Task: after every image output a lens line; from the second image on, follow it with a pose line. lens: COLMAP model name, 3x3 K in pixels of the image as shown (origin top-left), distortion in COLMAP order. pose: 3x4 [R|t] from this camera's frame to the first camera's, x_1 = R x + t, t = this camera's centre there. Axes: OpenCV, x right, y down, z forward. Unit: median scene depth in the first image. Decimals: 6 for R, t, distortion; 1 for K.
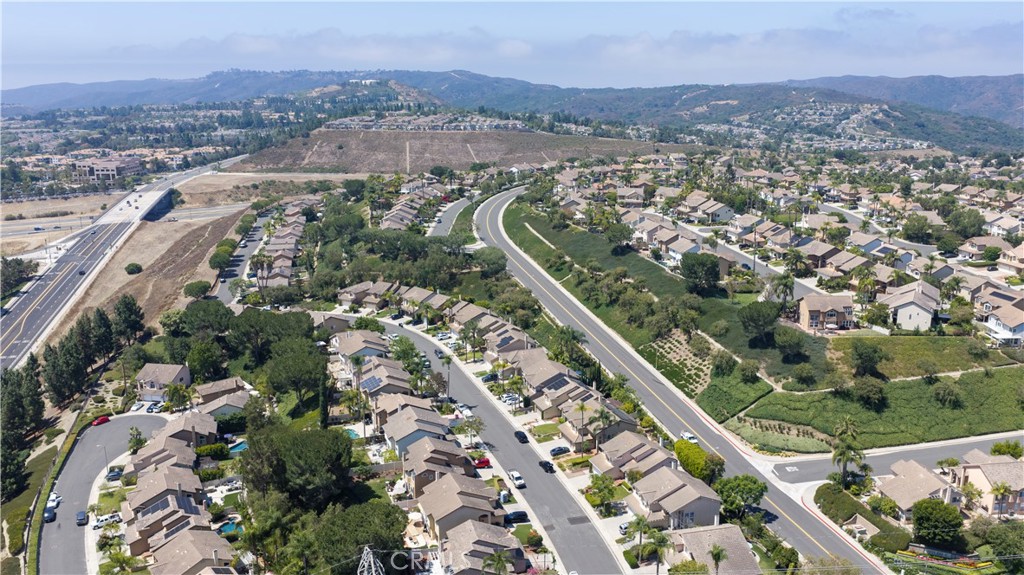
lens RADIAL K [[827.0, 0, 512.0], [0, 827.0, 287.5], [0, 0, 1]] dist [0.035144, -0.069441]
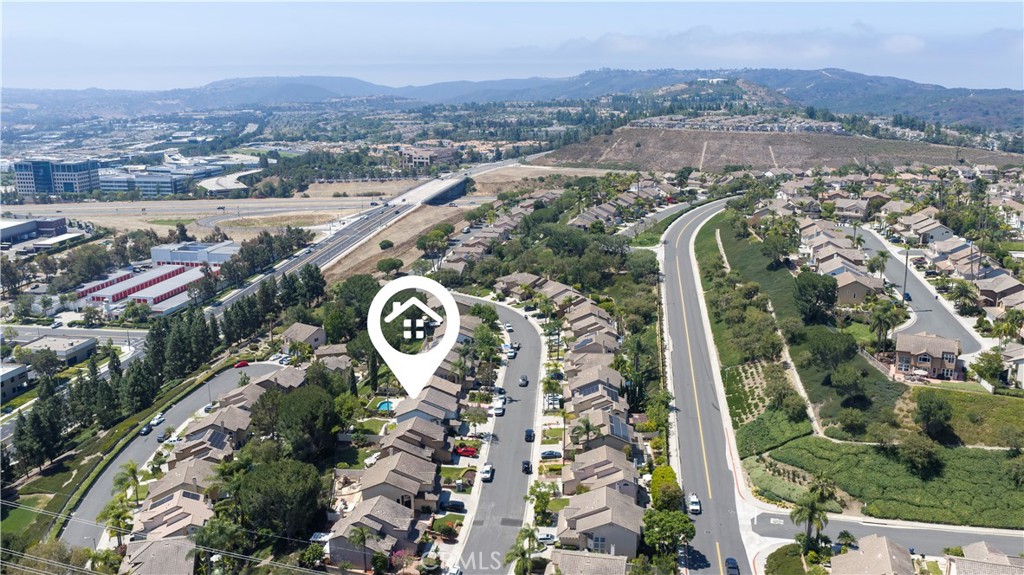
lens RADIAL K [[827.0, 0, 512.0], [0, 827.0, 287.5], [0, 0, 1]] dist [0.035144, -0.069441]
pose [[0.913520, 0.102225, -0.393741, 0.188235], [-0.101642, 0.994569, 0.022395, -0.009092], [0.393892, 0.019563, 0.918949, 0.034813]]
